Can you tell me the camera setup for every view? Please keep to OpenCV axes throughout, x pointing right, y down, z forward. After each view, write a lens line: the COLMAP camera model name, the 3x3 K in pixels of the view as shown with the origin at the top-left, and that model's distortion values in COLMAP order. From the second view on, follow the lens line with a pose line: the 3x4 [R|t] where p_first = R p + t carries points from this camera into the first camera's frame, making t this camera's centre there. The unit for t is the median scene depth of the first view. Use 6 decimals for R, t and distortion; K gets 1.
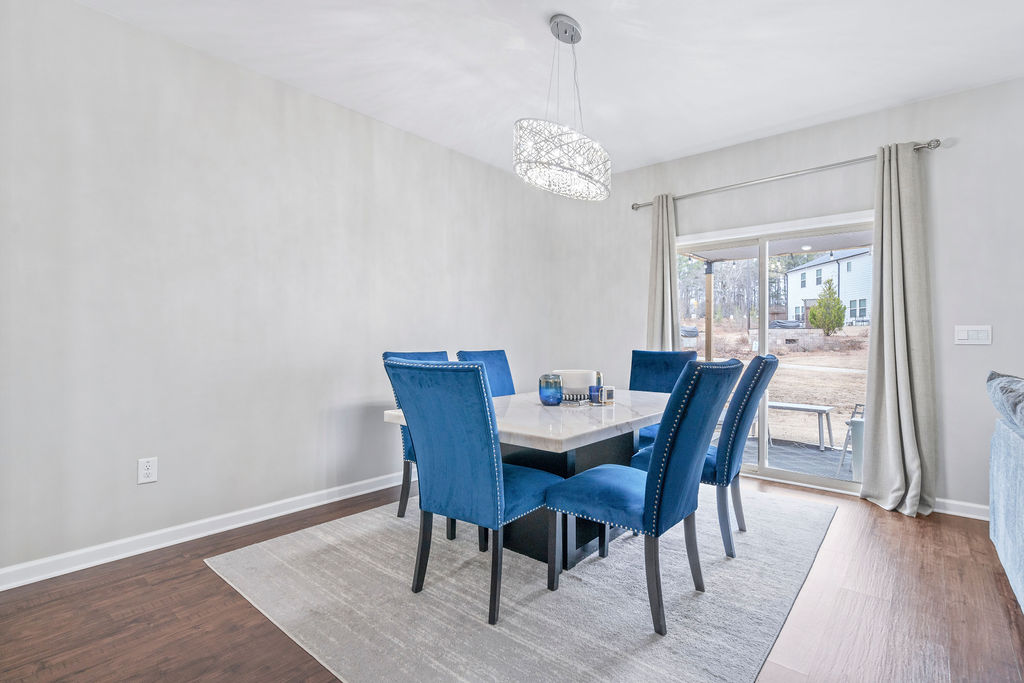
lens RADIAL K [[490.5, 0, 510.0], [0, 490.5, 339.2], [0, 0, 1]] dist [0.003217, 0.000367]
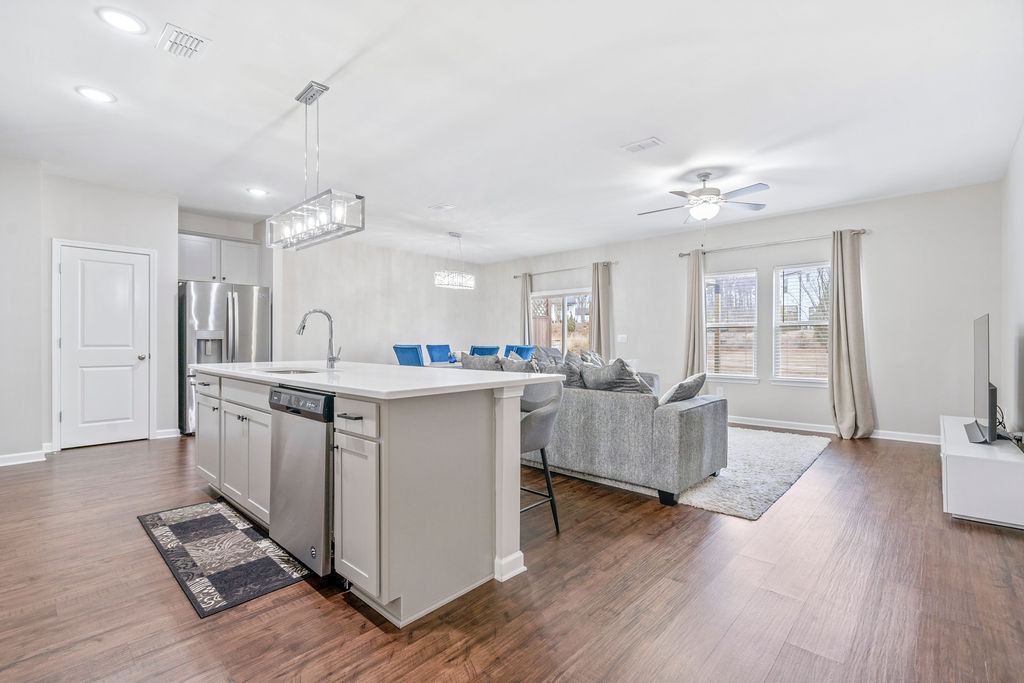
lens RADIAL K [[468.9, 0, 513.1], [0, 468.9, 340.4], [0, 0, 1]] dist [-0.000249, -0.000857]
pose [[0.999602, 0.001500, -0.028160, 0.425245], [-0.001518, 0.999999, -0.000635, 0.003681], [0.028159, 0.000678, 0.999603, -1.422759]]
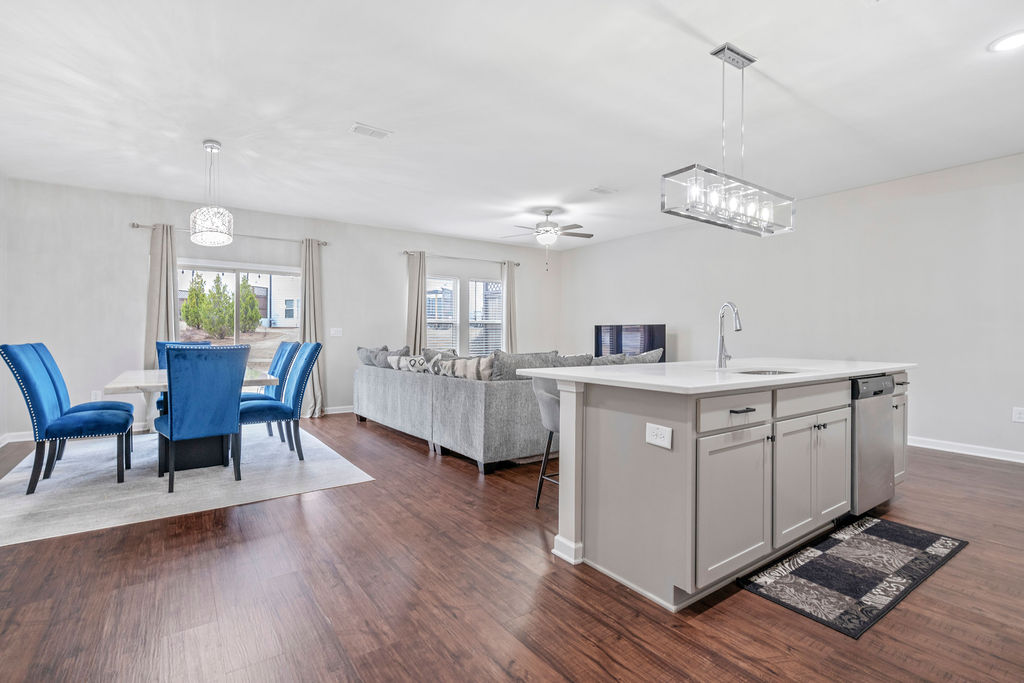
lens RADIAL K [[468.9, 0, 513.5], [0, 468.9, 336.2], [0, 0, 1]] dist [-0.000249, -0.000857]
pose [[0.233247, -0.000081, 0.972417, -0.934101], [-0.004286, 0.999990, 0.001111, 0.002461], [-0.972408, -0.004427, 0.233244, -0.281476]]
